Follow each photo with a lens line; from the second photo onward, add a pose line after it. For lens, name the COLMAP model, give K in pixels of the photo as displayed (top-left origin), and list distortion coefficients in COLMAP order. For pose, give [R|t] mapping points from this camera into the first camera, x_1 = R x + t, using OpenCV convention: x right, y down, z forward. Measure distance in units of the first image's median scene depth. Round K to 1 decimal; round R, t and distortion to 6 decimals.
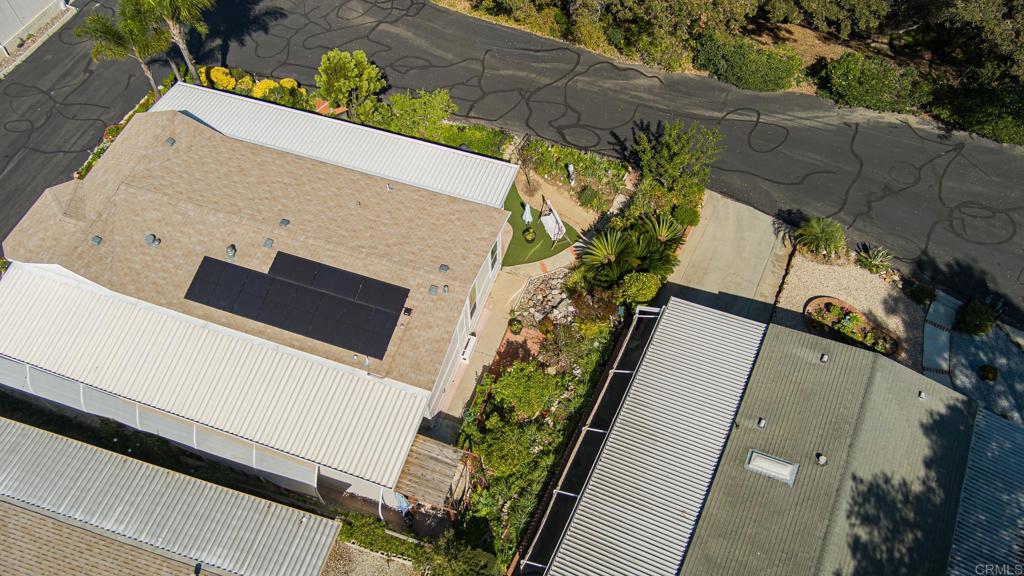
lens RADIAL K [[830.5, 0, 512.0], [0, 830.5, 288.0], [0, 0, 1]] dist [-0.048579, -0.001429]
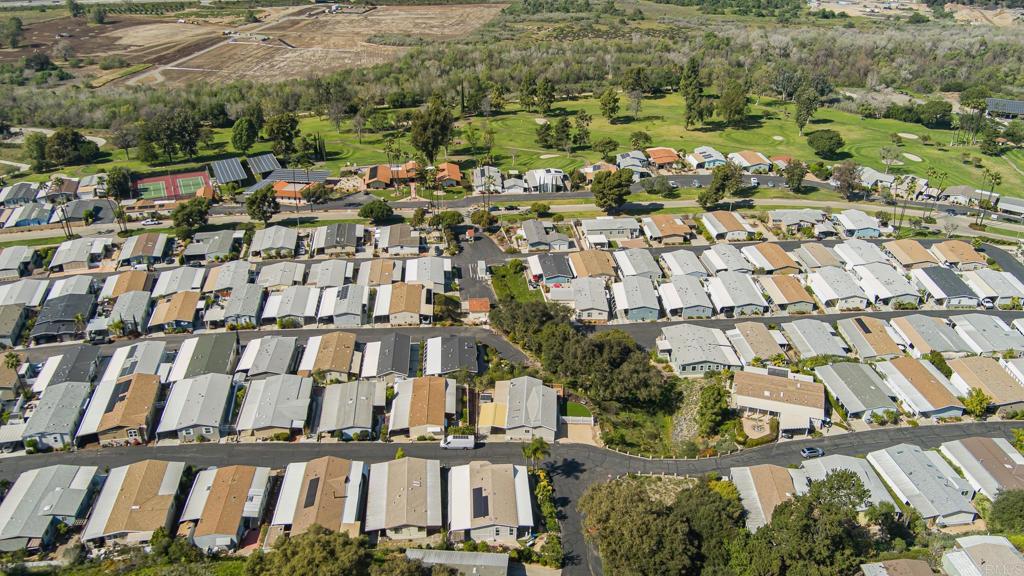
lens RADIAL K [[830.5, 0, 512.0], [0, 830.5, 288.0], [0, 0, 1]] dist [-0.048579, -0.001429]
pose [[0.378372, 0.419689, -0.825043, 3.048664], [-0.782515, 0.621153, -0.042896, -0.656548], [0.494475, 0.661838, 0.563440, -2.316006]]
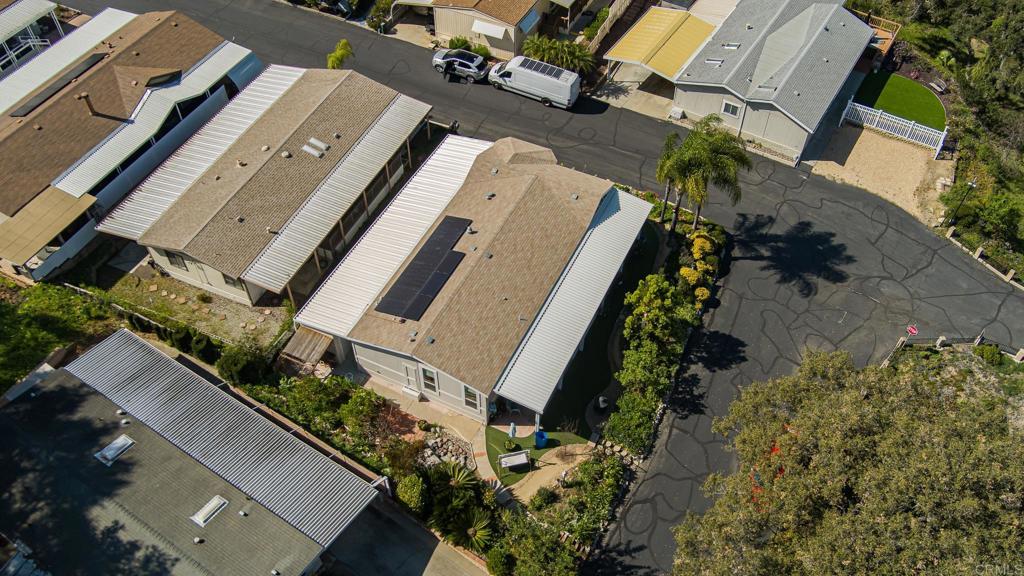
lens RADIAL K [[830.5, 0, 512.0], [0, 830.5, 288.0], [0, 0, 1]] dist [-0.048579, -0.001429]
pose [[-0.122302, 0.755526, -0.643602, 0.663526], [-0.832297, 0.275186, 0.481201, -0.754747], [0.540670, 0.594520, 0.595166, 0.174038]]
